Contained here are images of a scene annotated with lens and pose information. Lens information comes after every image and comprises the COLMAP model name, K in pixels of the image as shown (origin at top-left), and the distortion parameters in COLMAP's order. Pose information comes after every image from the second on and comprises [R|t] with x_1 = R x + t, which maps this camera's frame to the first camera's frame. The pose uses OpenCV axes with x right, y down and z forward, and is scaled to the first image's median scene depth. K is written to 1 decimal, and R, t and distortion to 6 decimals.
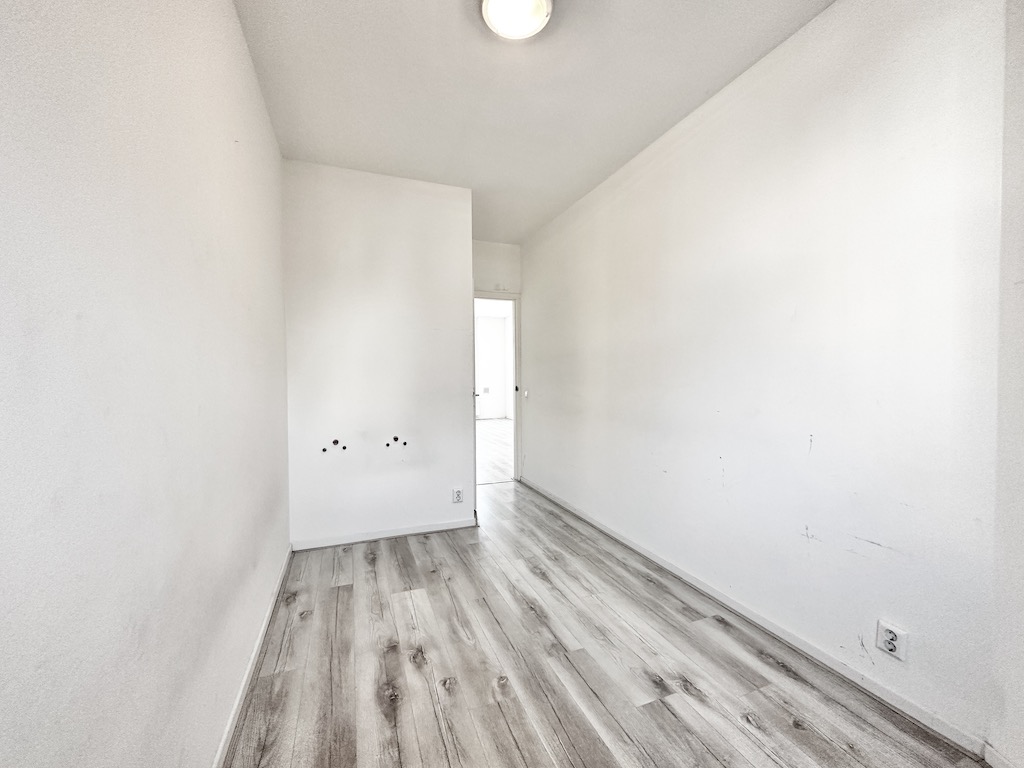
lens RADIAL K [[406.0, 0, 509.5], [0, 406.0, 389.3], [0, 0, 1]] dist [-0.002883, 0.000830]
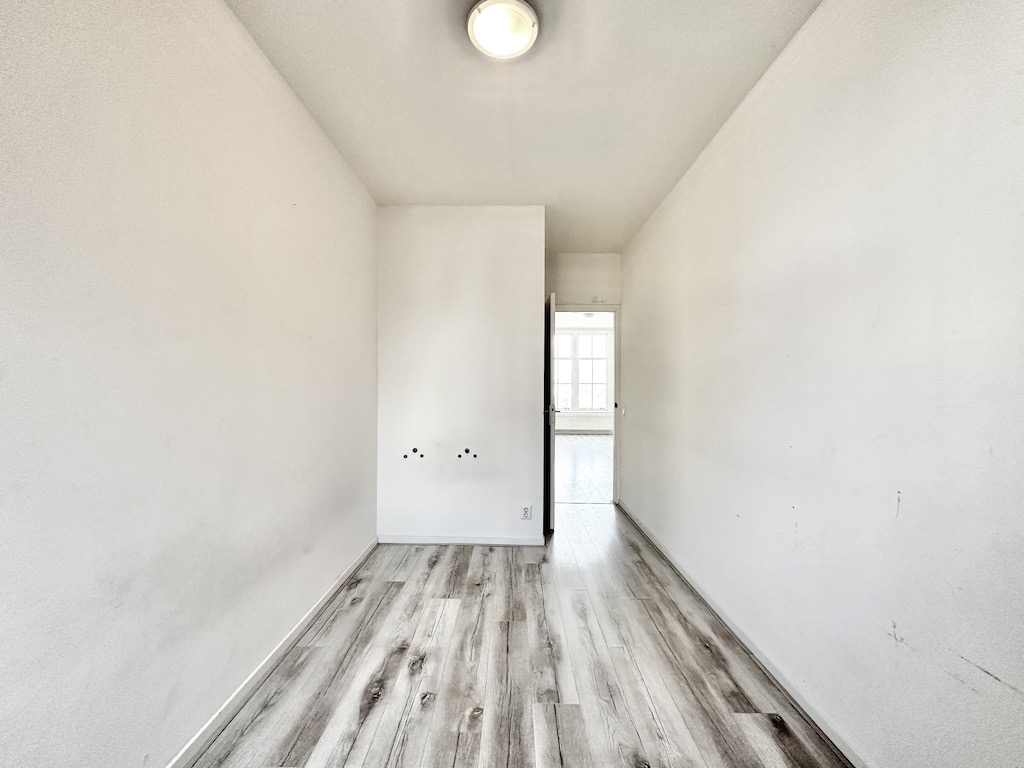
lens RADIAL K [[406.0, 0, 508.7], [0, 406.0, 388.9], [0, 0, 1]] dist [-0.002883, 0.000830]
pose [[0.927457, 0.014382, -0.373653, 0.289015], [-0.024826, 0.999424, -0.023153, -0.023834], [0.373104, 0.030750, 0.927280, 0.075552]]
